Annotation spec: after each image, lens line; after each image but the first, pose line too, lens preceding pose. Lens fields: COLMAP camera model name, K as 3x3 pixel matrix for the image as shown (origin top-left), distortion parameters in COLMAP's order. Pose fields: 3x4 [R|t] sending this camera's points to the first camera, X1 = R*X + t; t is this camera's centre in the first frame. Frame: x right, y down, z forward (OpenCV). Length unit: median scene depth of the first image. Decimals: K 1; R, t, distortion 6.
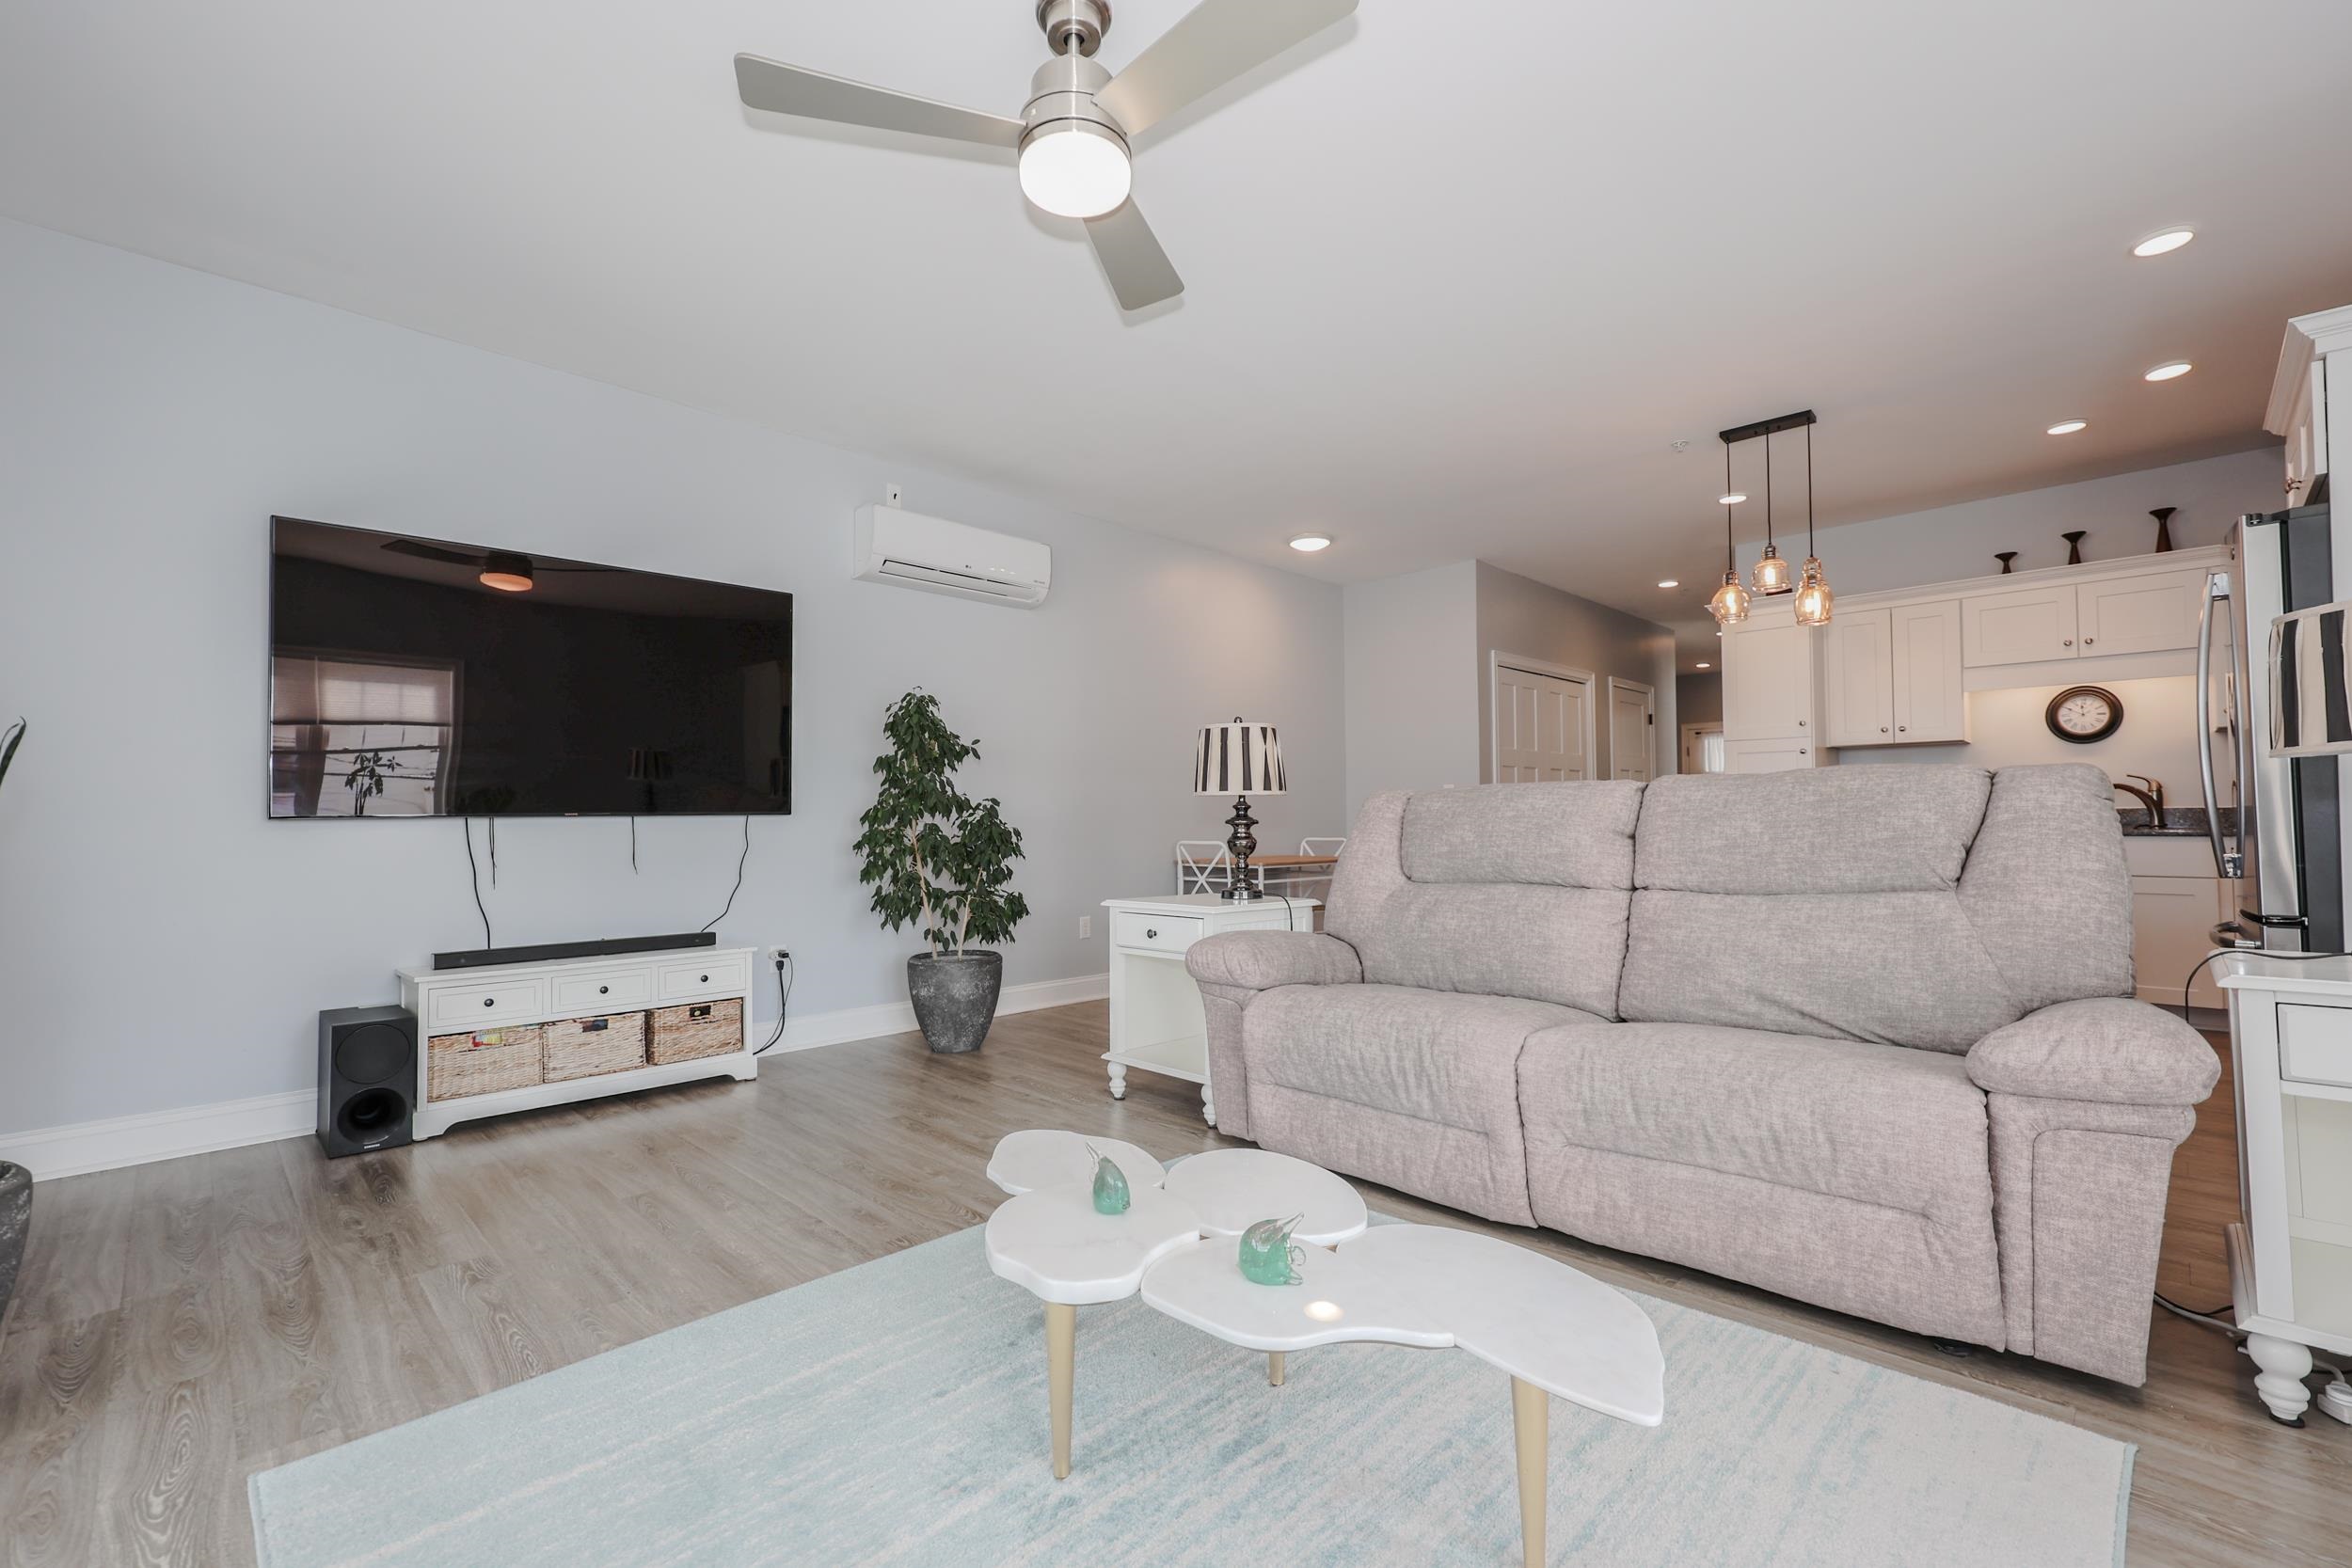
lens RADIAL K [[1005.3, 0, 1175.0], [0, 1005.3, 789.1], [0, 0, 1]] dist [0.012537, 0.000079]
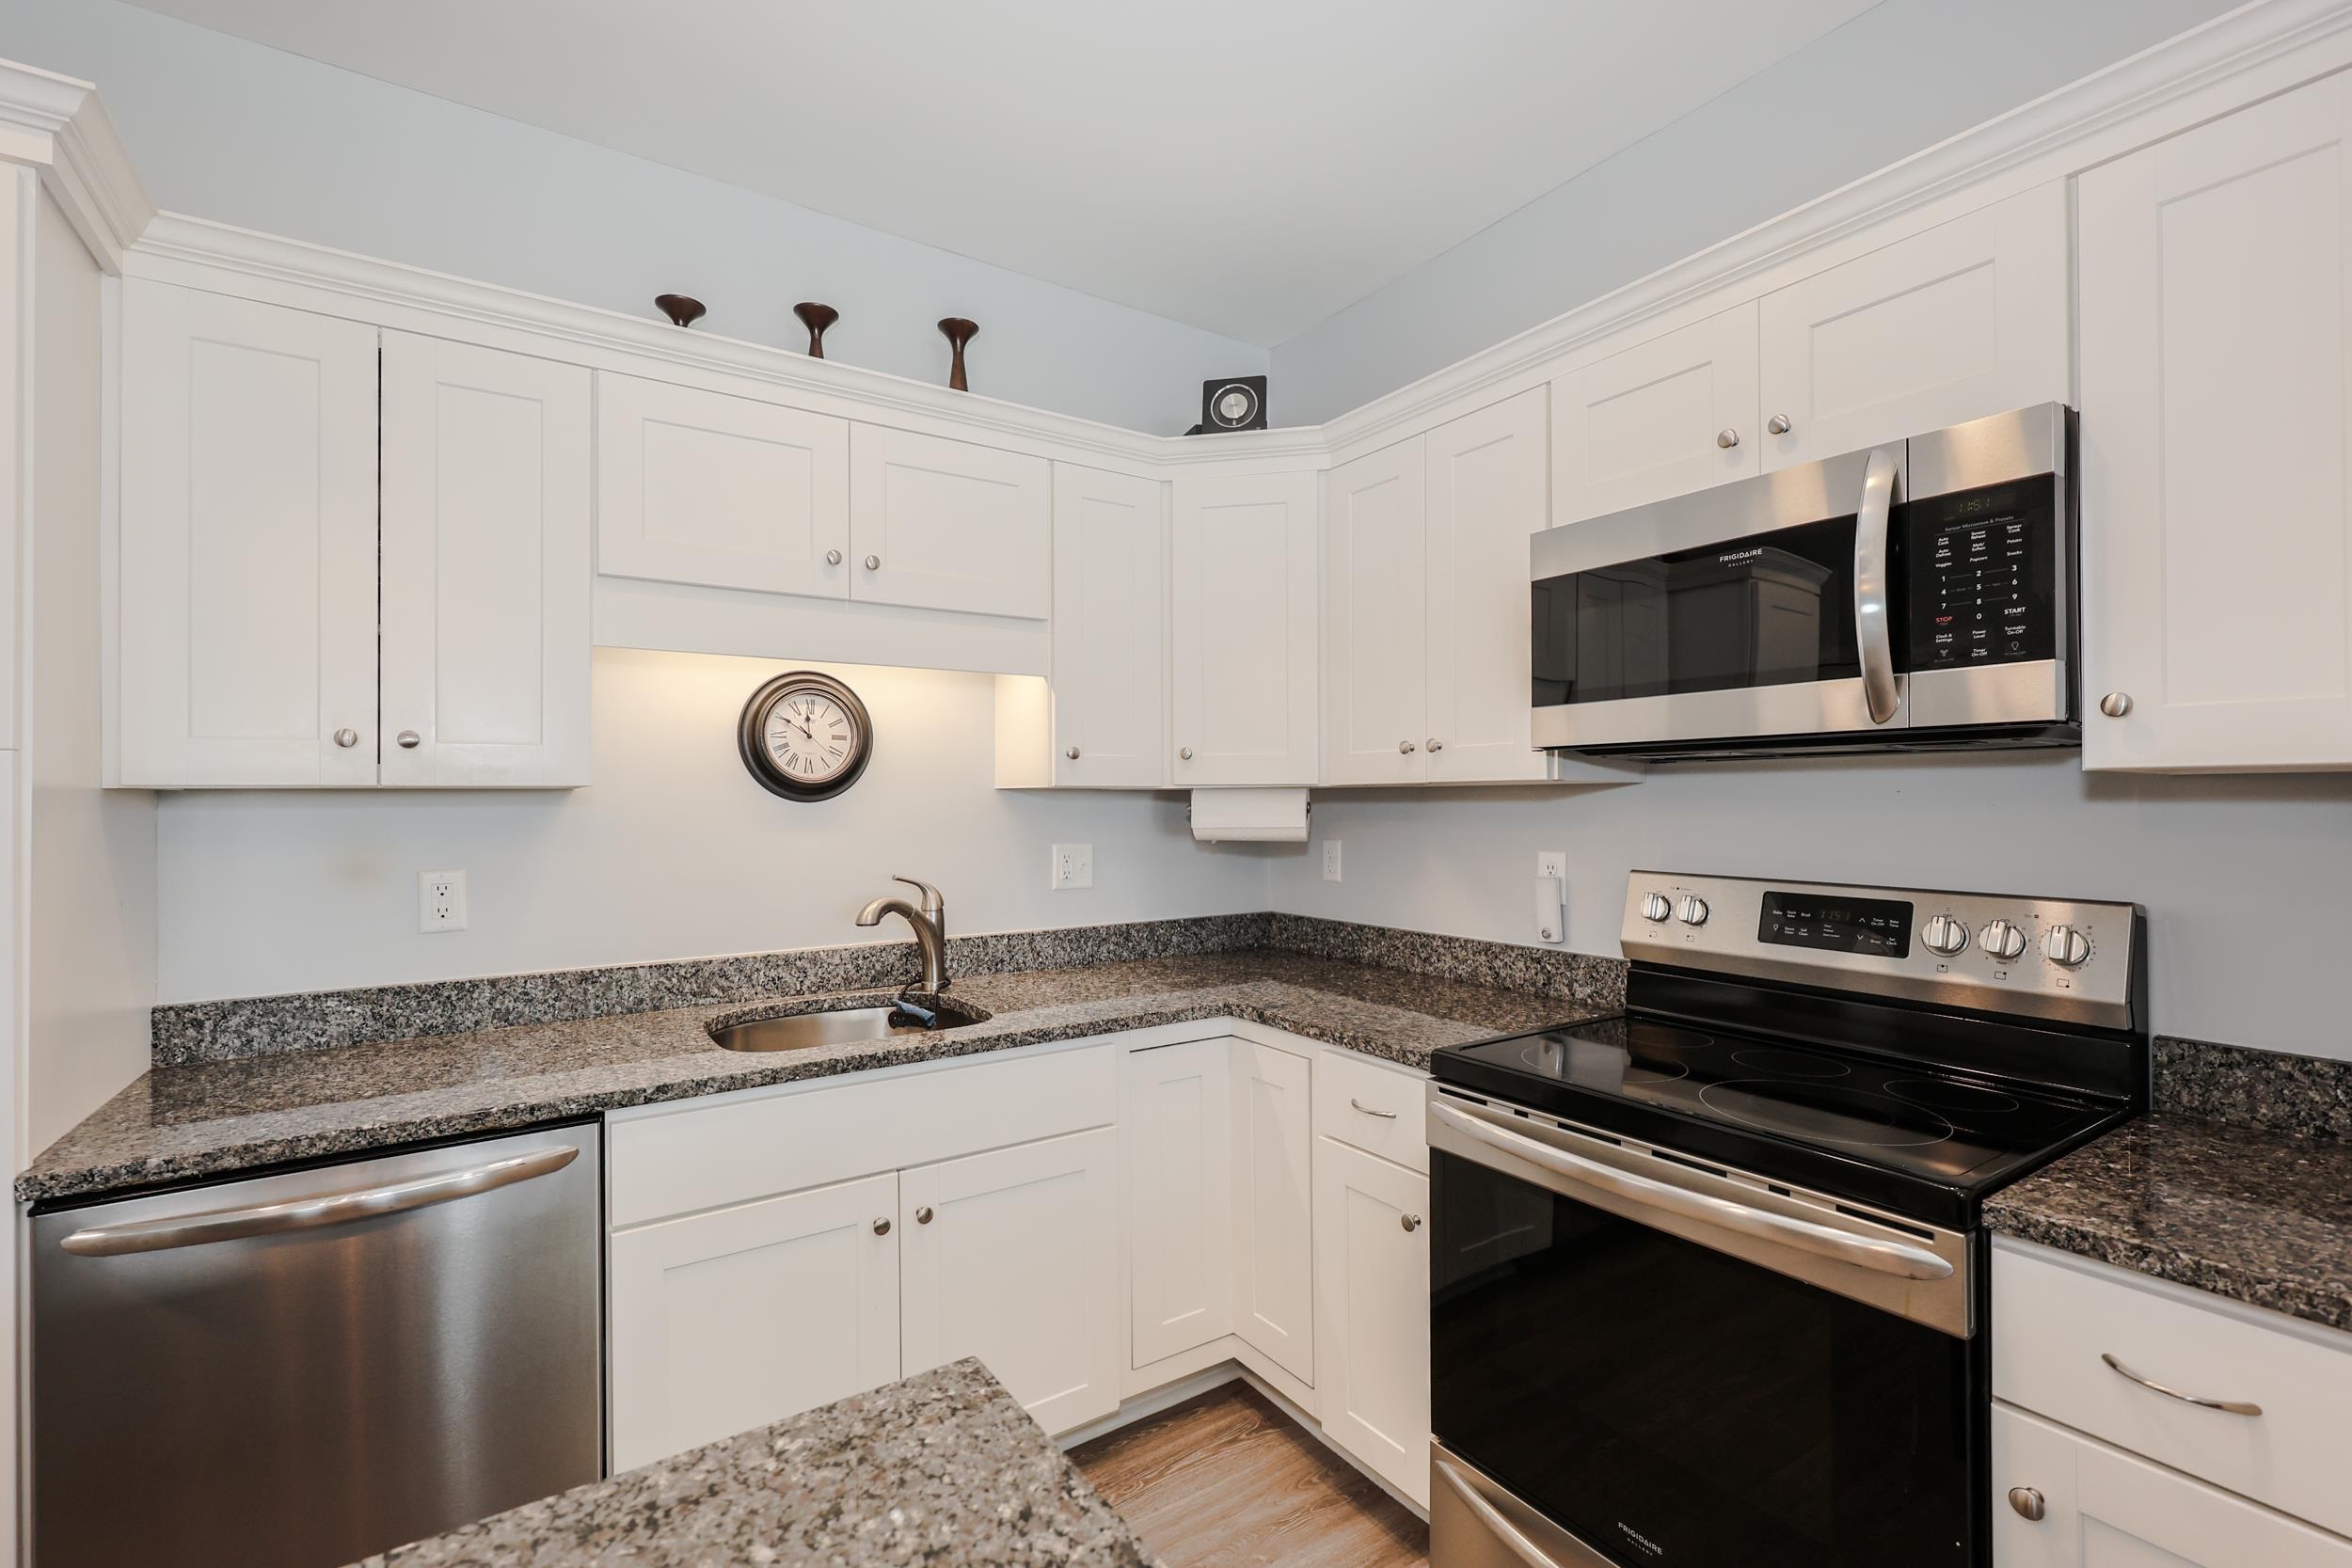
lens RADIAL K [[1021.2, 0, 1171.5], [0, 1021.2, 790.8], [0, 0, 1]] dist [0.000832, 0.000493]
pose [[0.198007, 0.009274, 0.980157, 0.706687], [-0.028537, 0.999586, -0.003693, -0.075174], [-0.979785, -0.027239, 0.198190, 1.086861]]
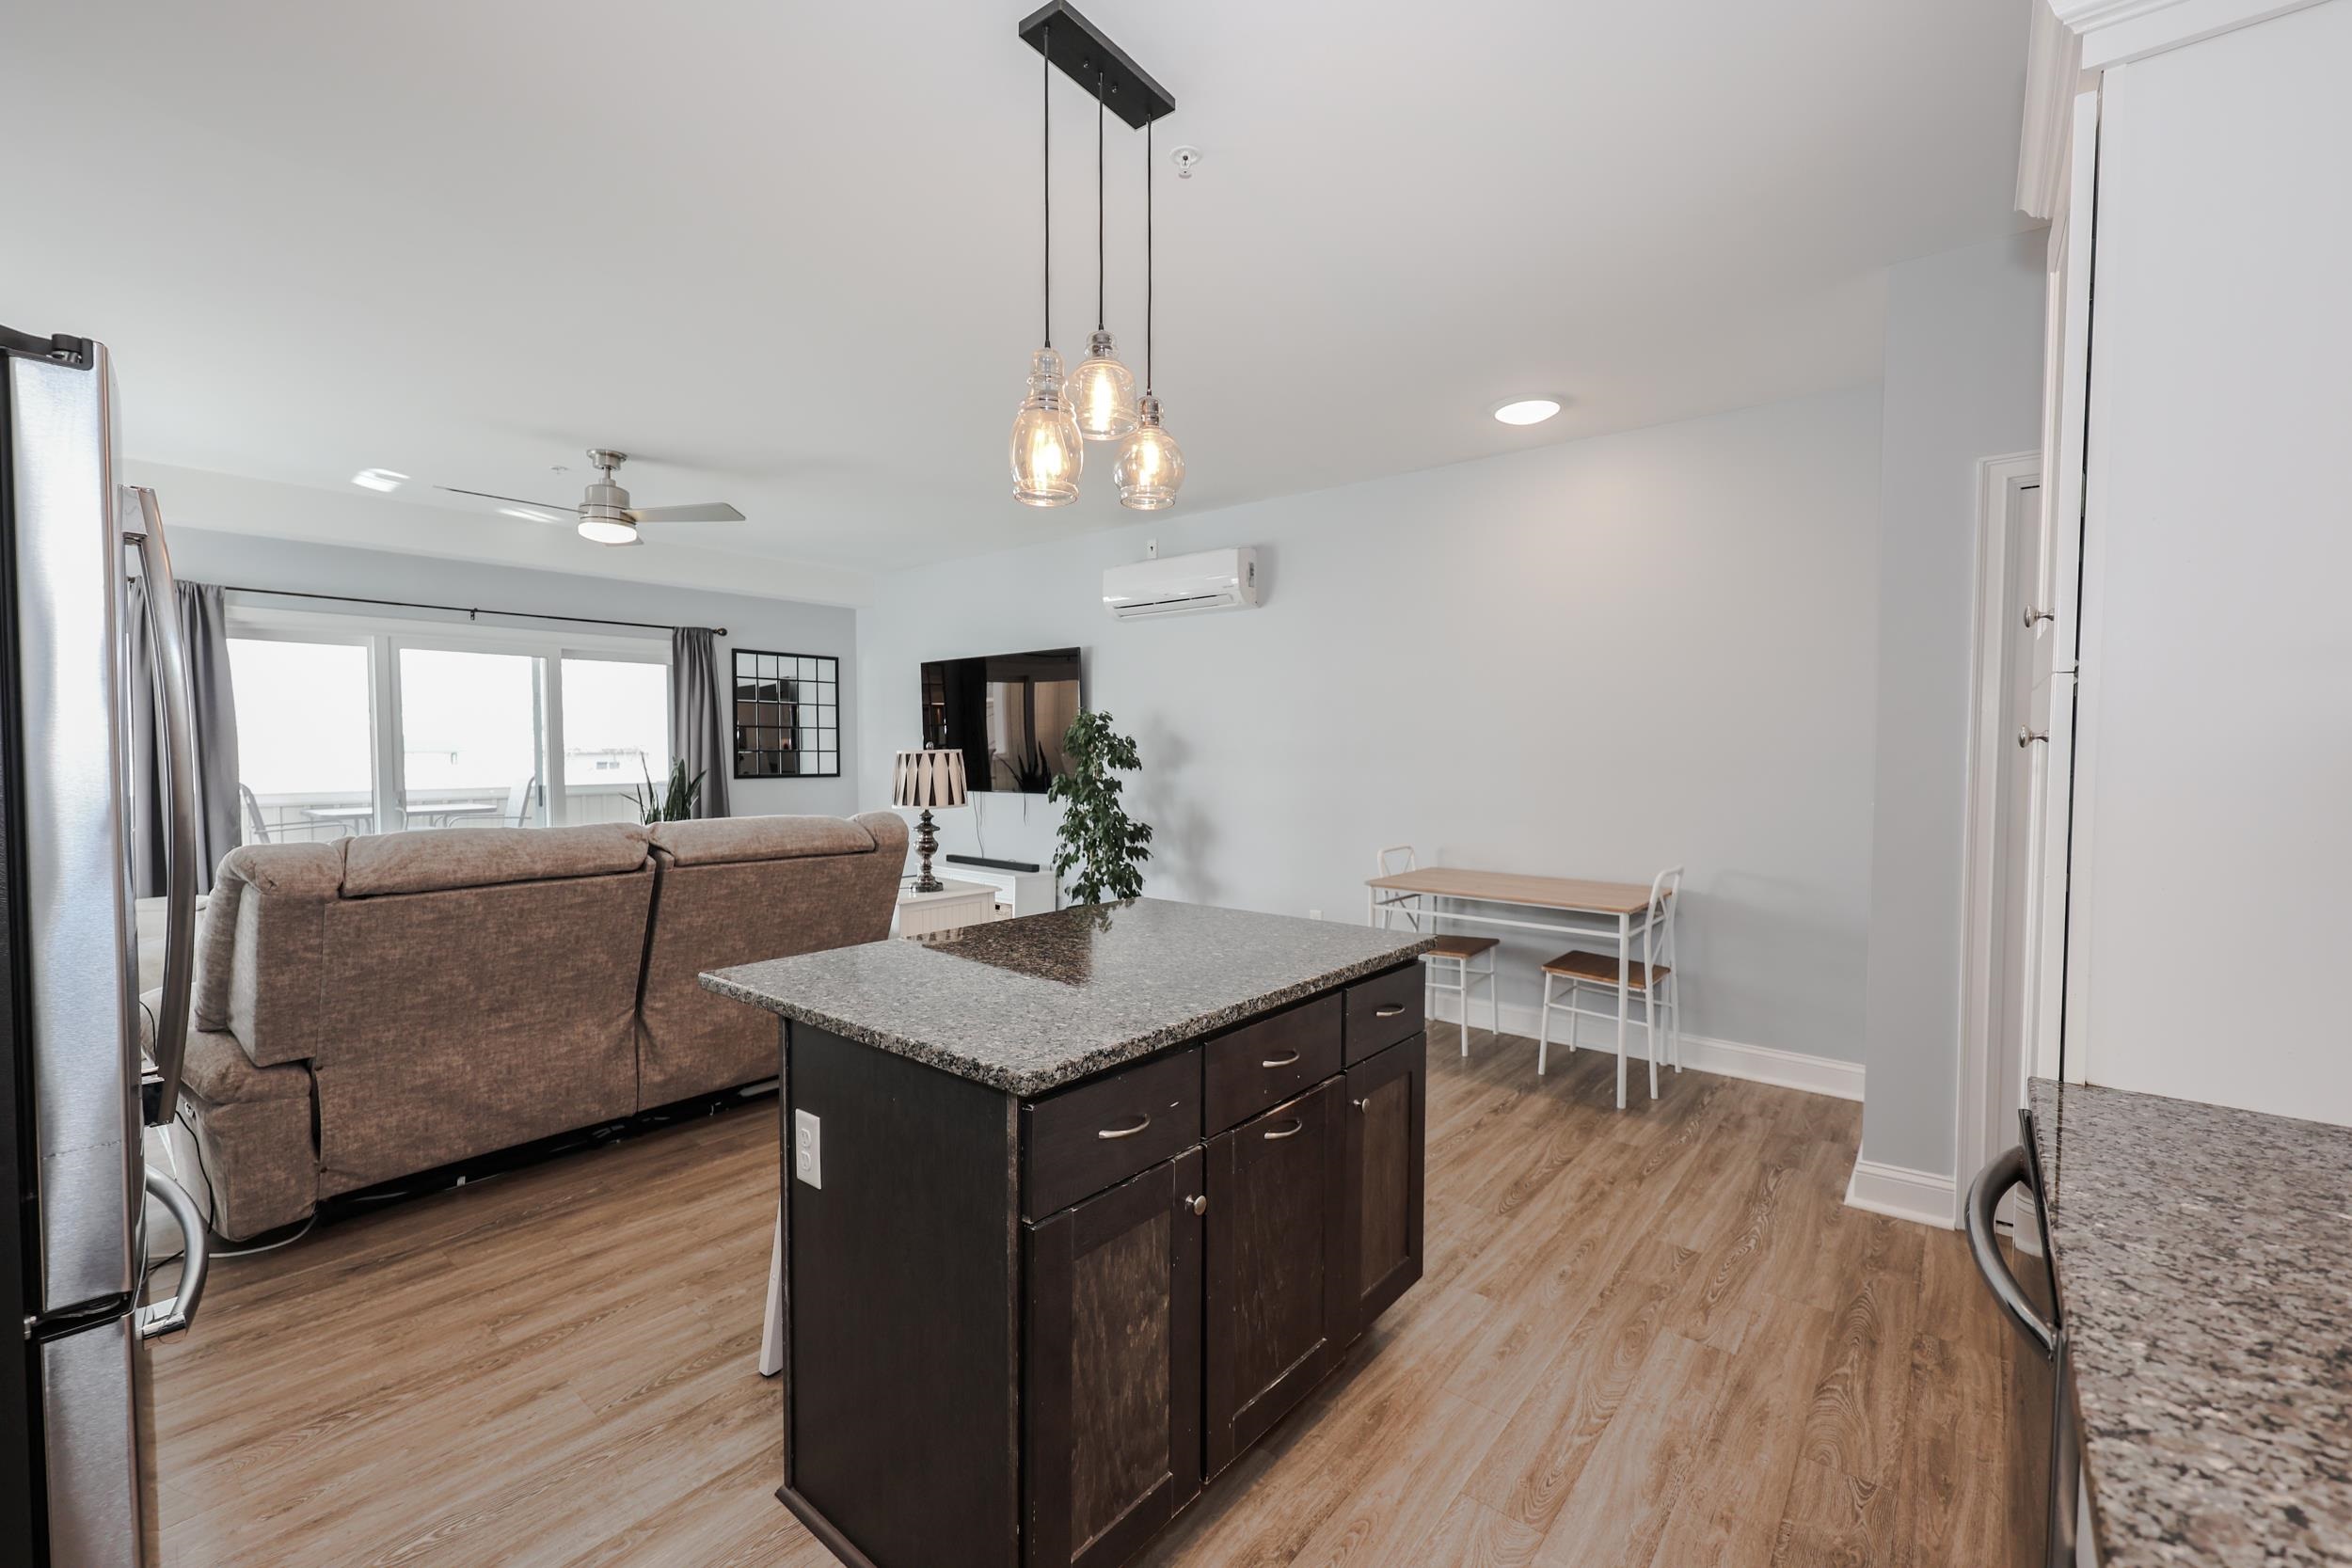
lens RADIAL K [[970.1, 0, 1170.7], [0, 970.1, 779.7], [0, 0, 1]] dist [0.014998, 0.000149]
pose [[0.086711, 0.041568, -0.995366, 1.262972], [0.030632, 0.998545, 0.044369, -0.070179], [0.995762, -0.034337, 0.085312, 1.194992]]
